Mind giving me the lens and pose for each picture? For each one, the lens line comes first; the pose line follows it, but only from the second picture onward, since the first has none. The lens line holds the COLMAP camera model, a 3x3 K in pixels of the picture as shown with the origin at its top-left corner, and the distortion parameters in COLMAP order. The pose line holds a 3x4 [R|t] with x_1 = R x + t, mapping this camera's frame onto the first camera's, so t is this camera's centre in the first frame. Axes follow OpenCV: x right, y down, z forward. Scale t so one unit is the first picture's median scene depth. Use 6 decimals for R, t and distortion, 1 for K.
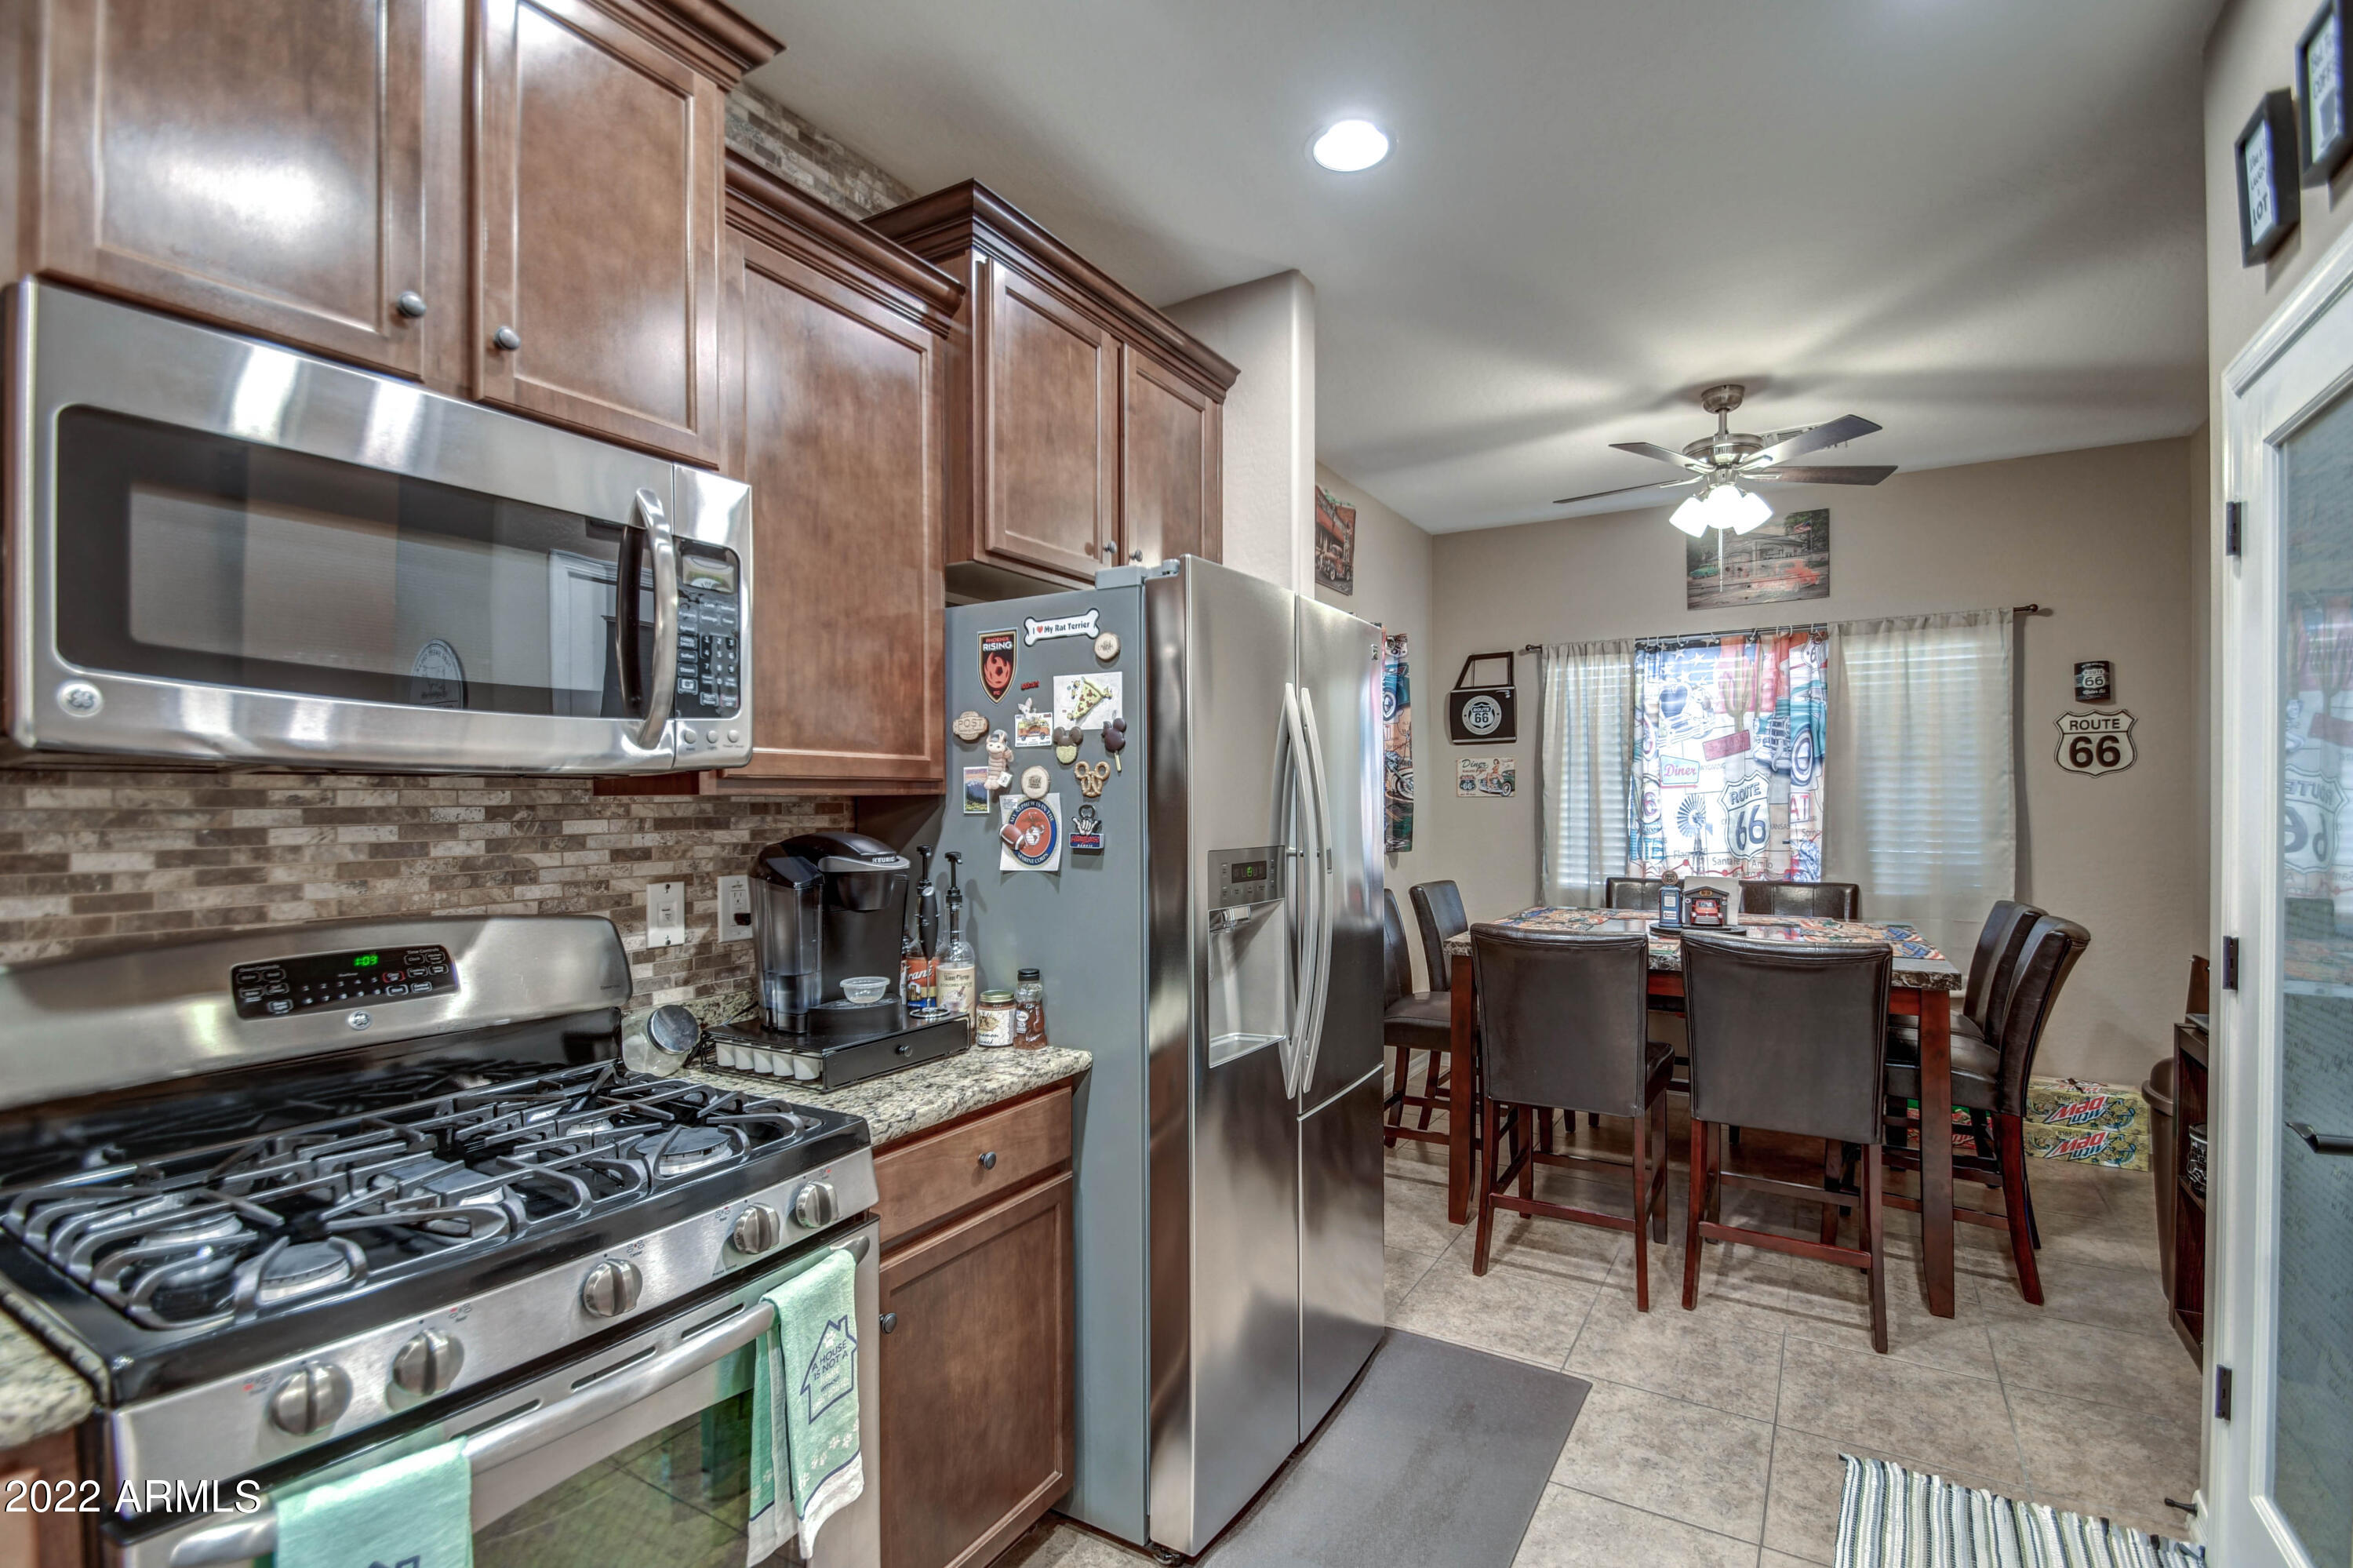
lens RADIAL K [[1040.0, 0, 1183.2], [0, 1040.0, 812.8], [0, 0, 1]] dist [-0.005743, -0.002581]
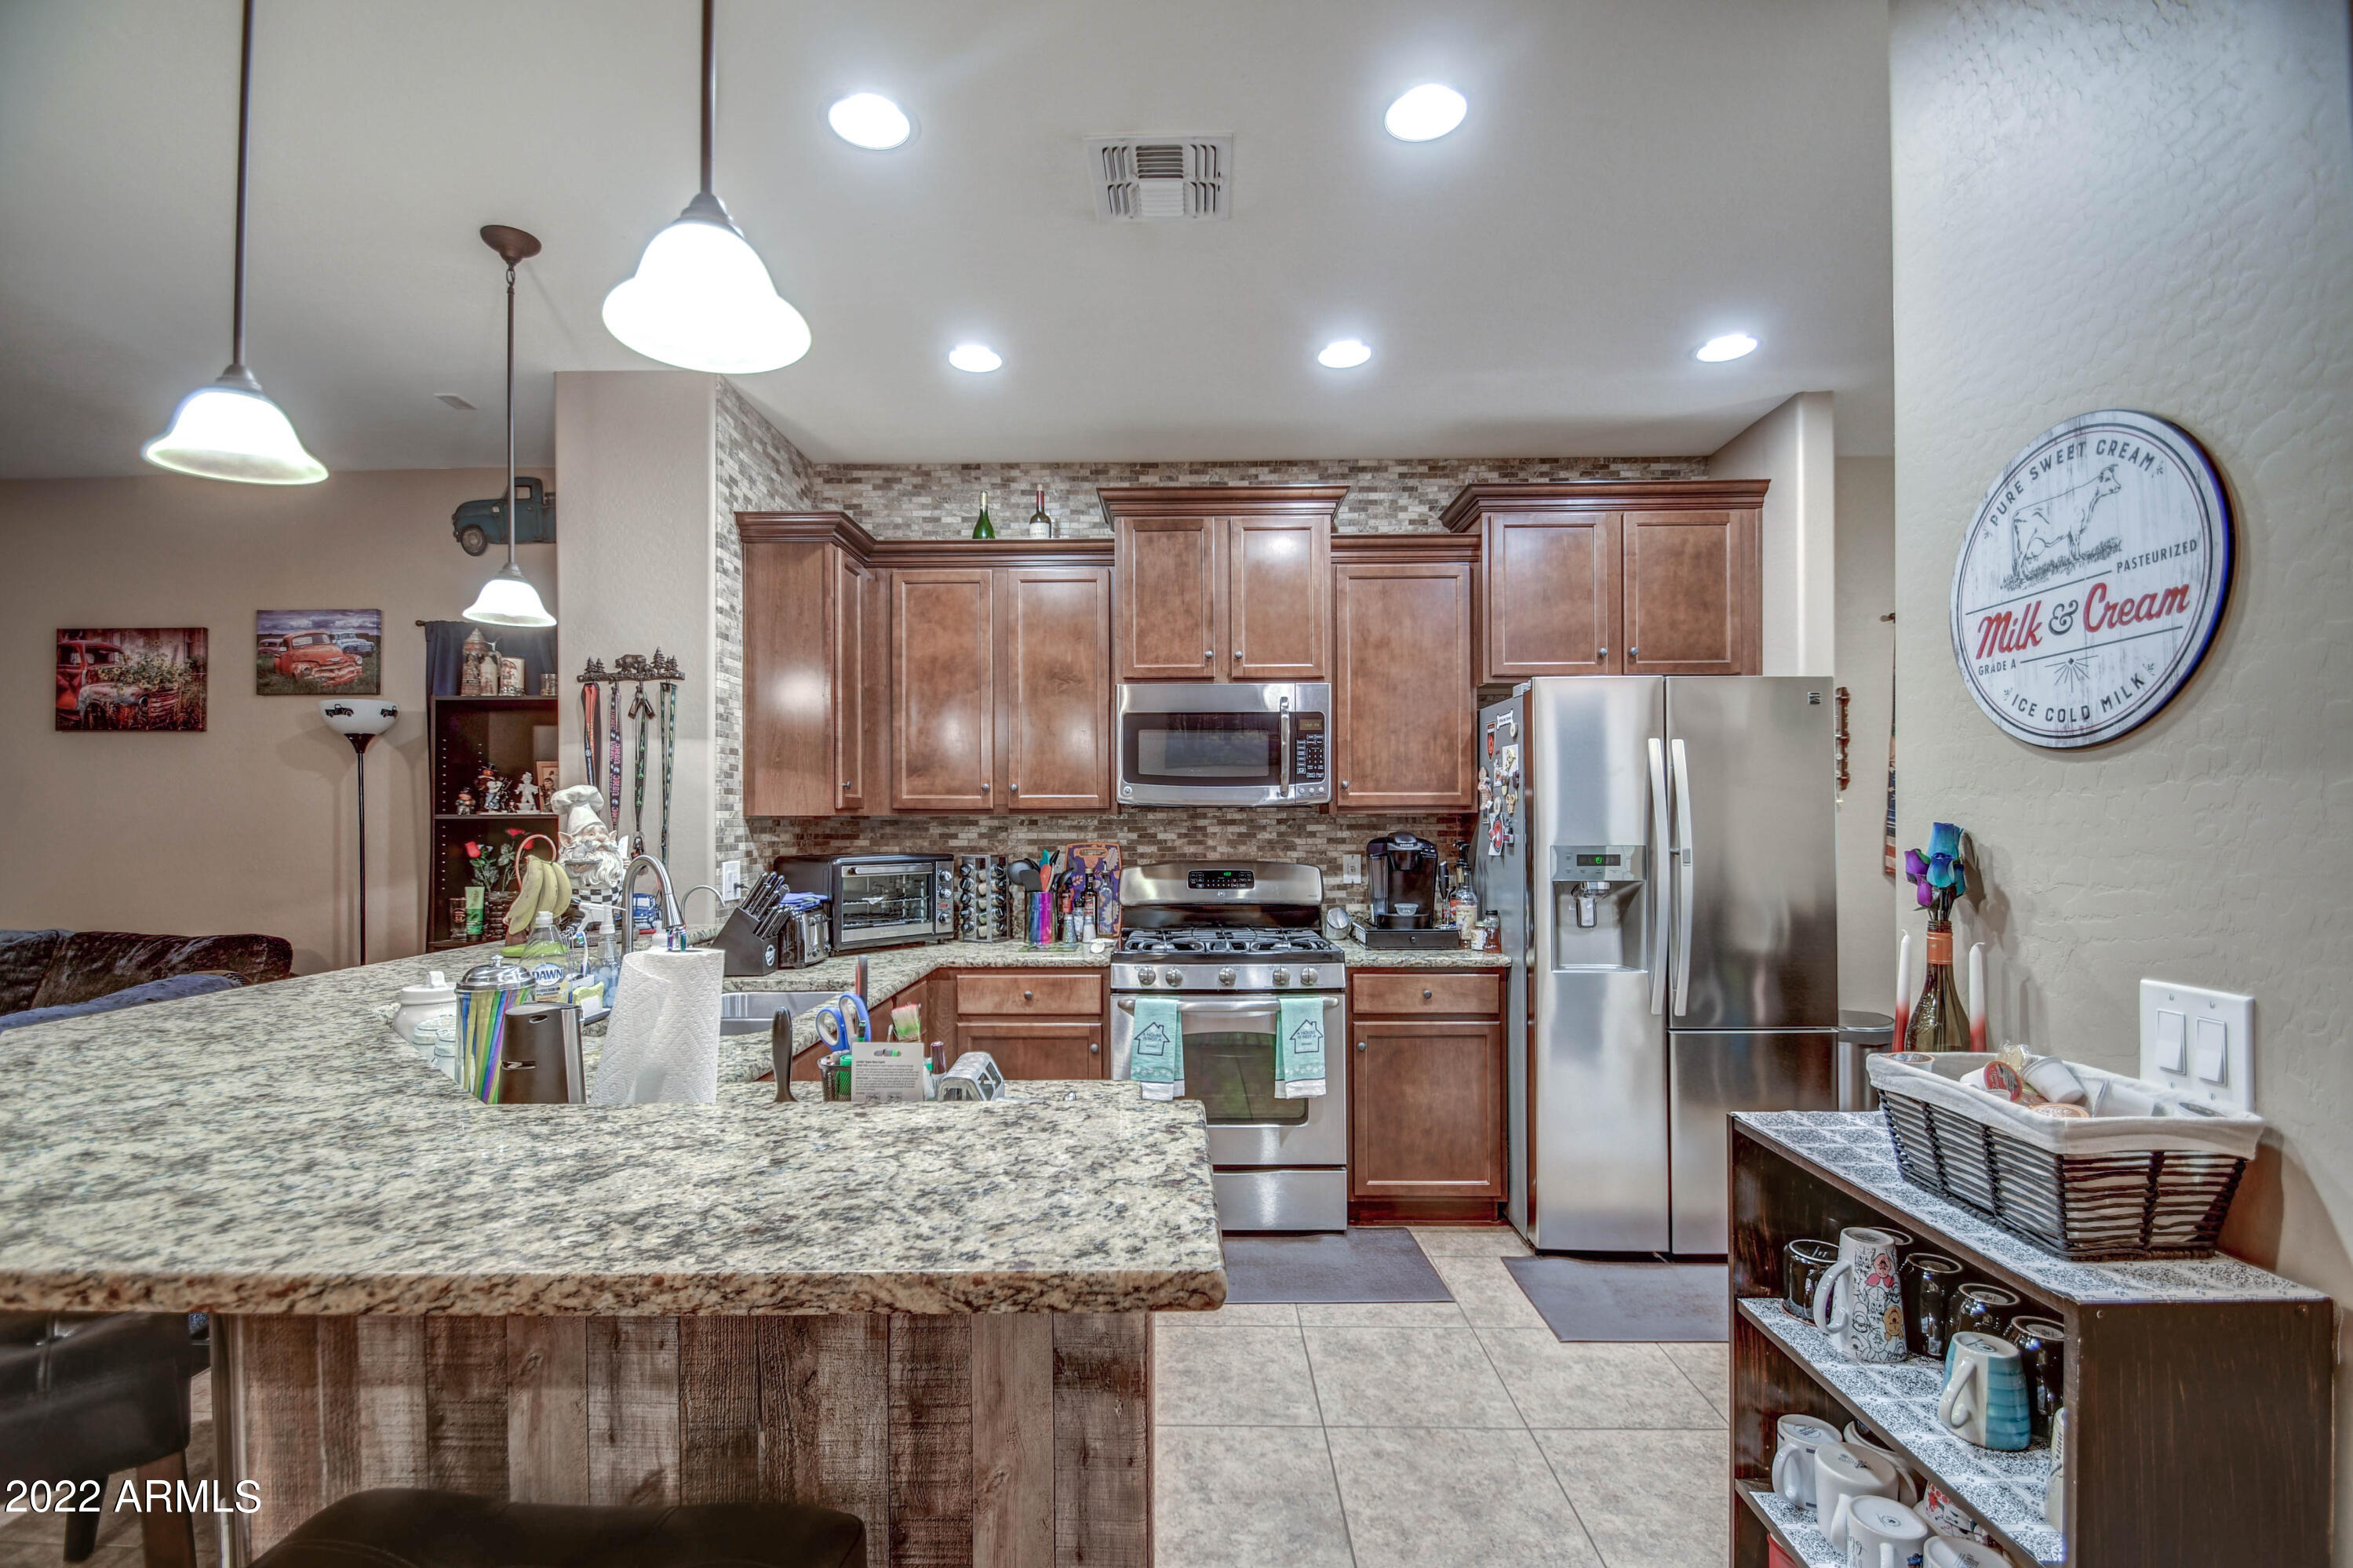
lens RADIAL K [[1039.9, 0, 1184.9], [0, 1039.9, 802.4], [0, 0, 1]] dist [-0.005743, -0.002581]
pose [[0.502498, -0.010768, -0.864511, 1.231144], [-0.006413, 0.999849, -0.016182, -0.003465], [0.864554, 0.013675, 0.502353, -0.398524]]
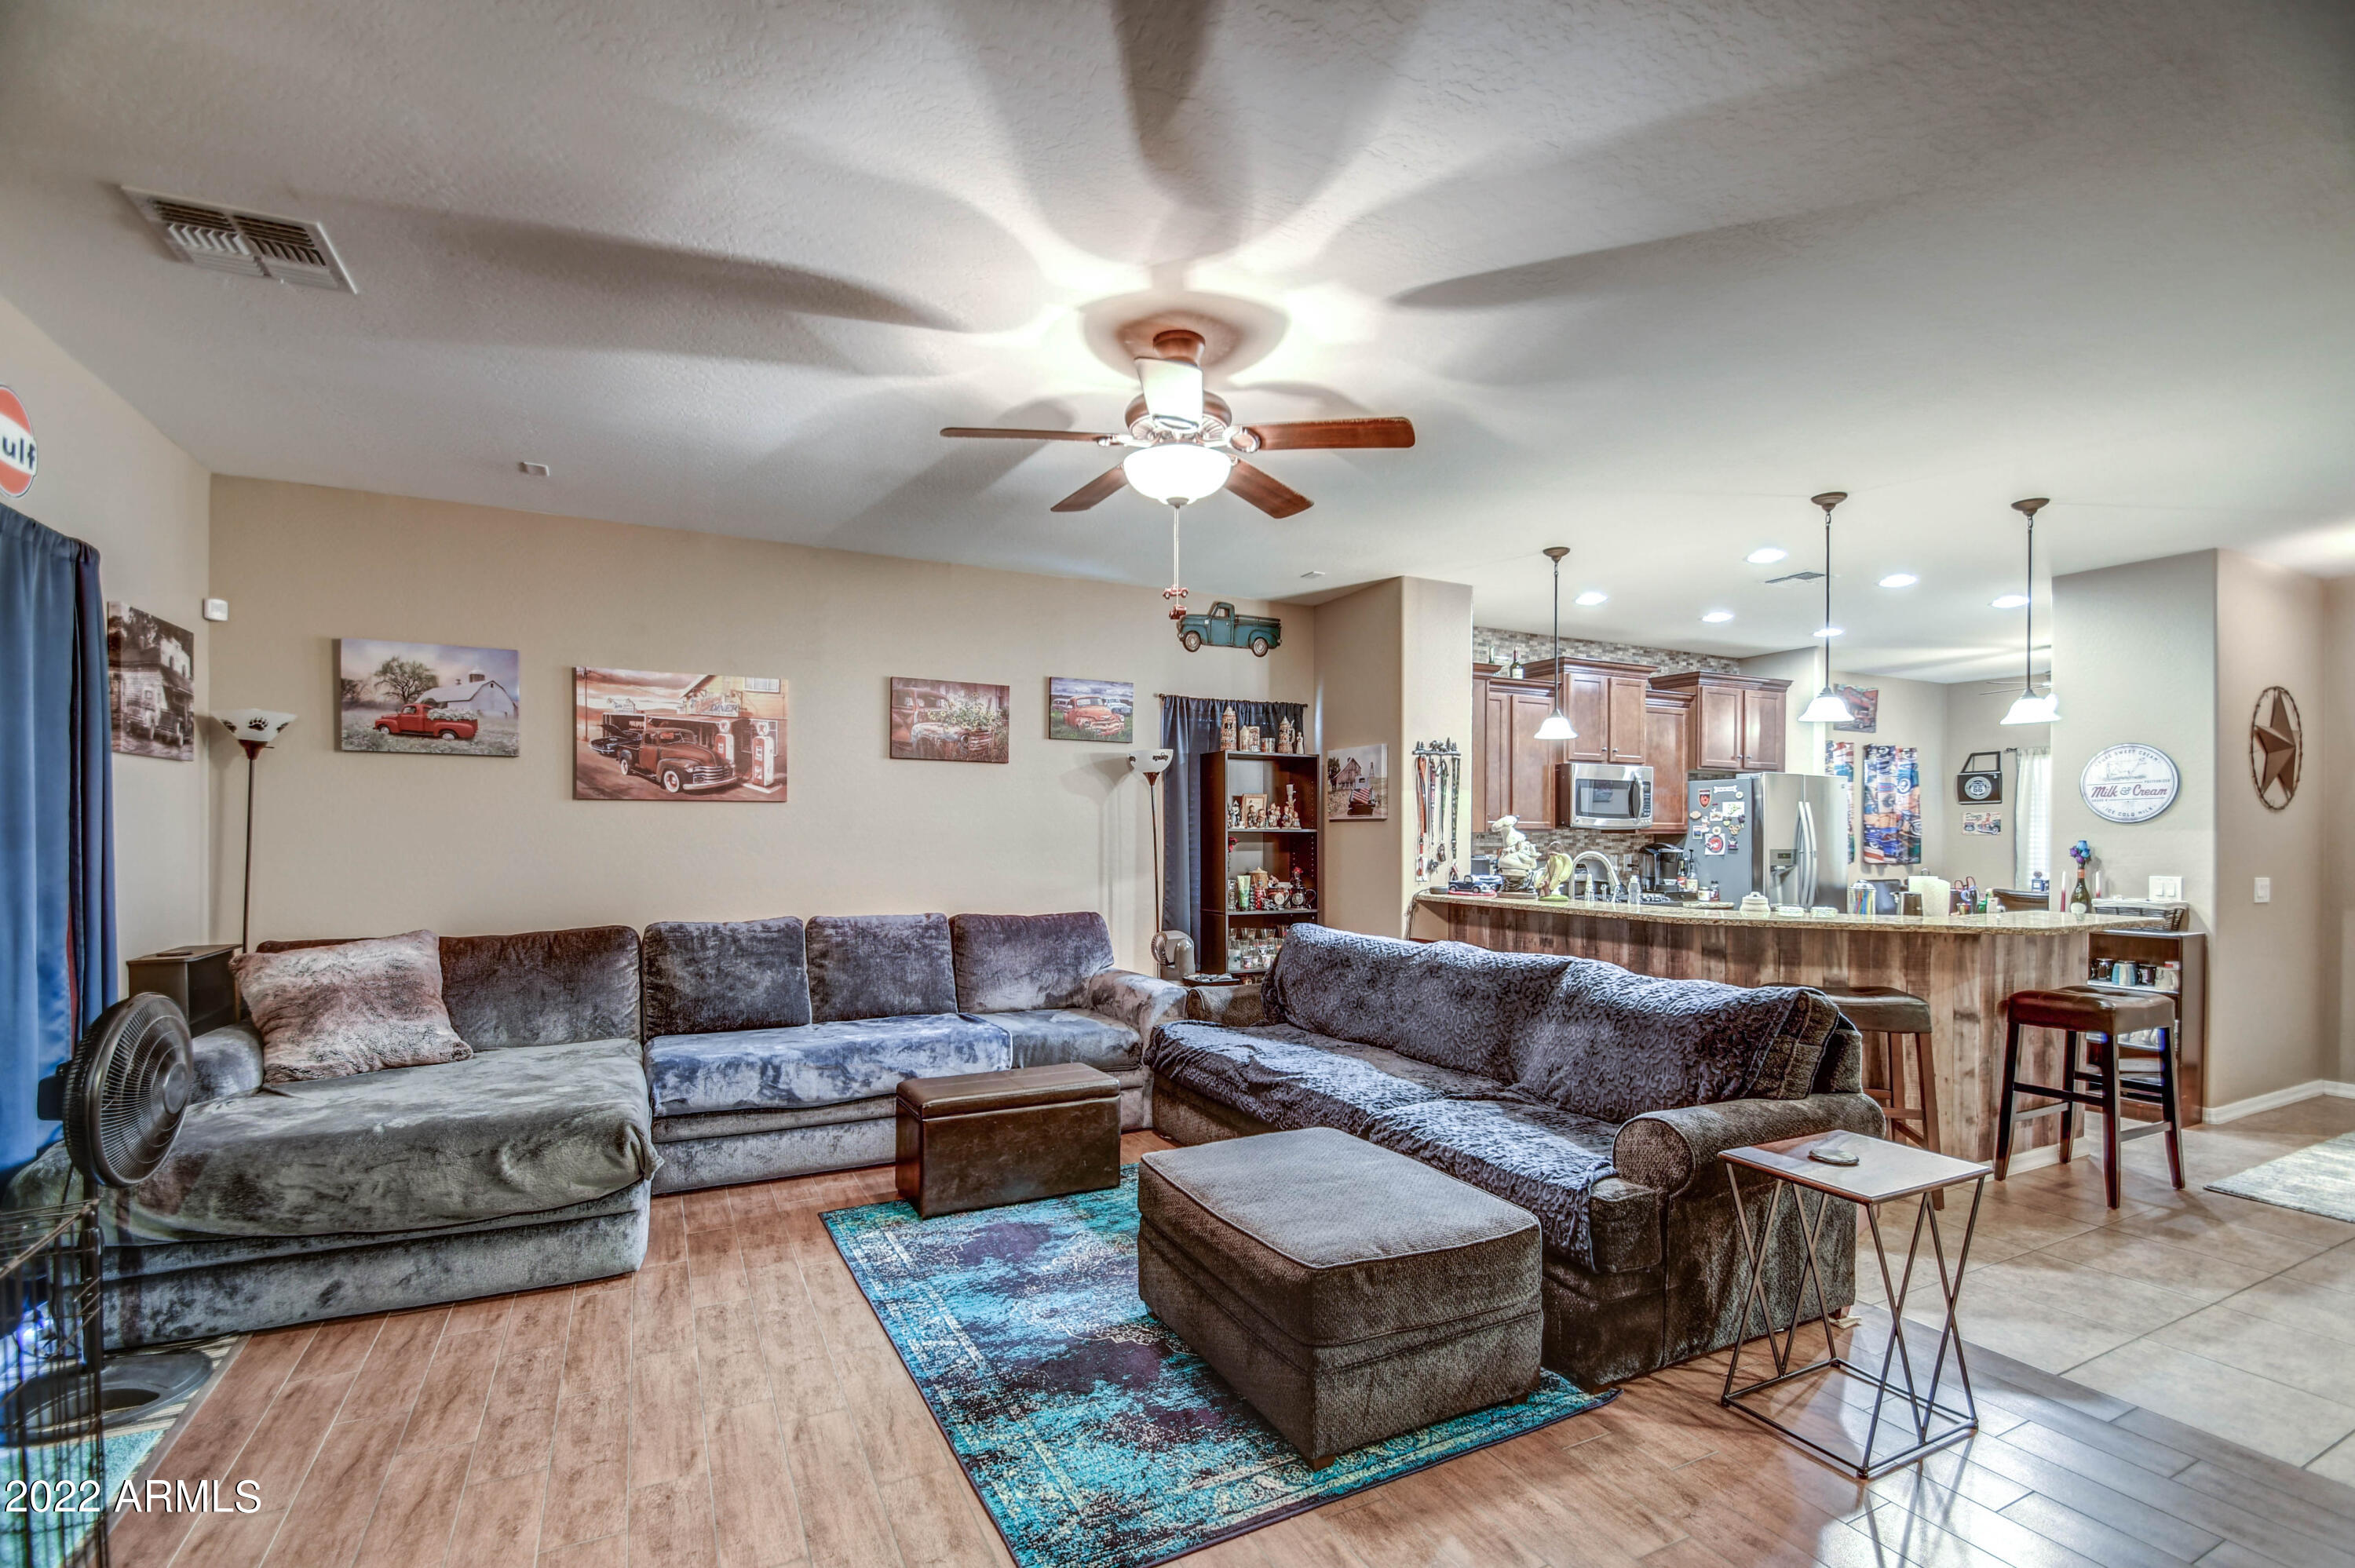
lens RADIAL K [[1040.7, 0, 1144.9], [0, 1040.7, 829.9], [0, 0, 1]] dist [-0.005743, -0.002581]
pose [[0.839116, 0.009193, -0.543875, 0.175647], [-0.015255, 0.999862, -0.006635, 0.026213], [0.543739, 0.013864, 0.839140, -3.501036]]
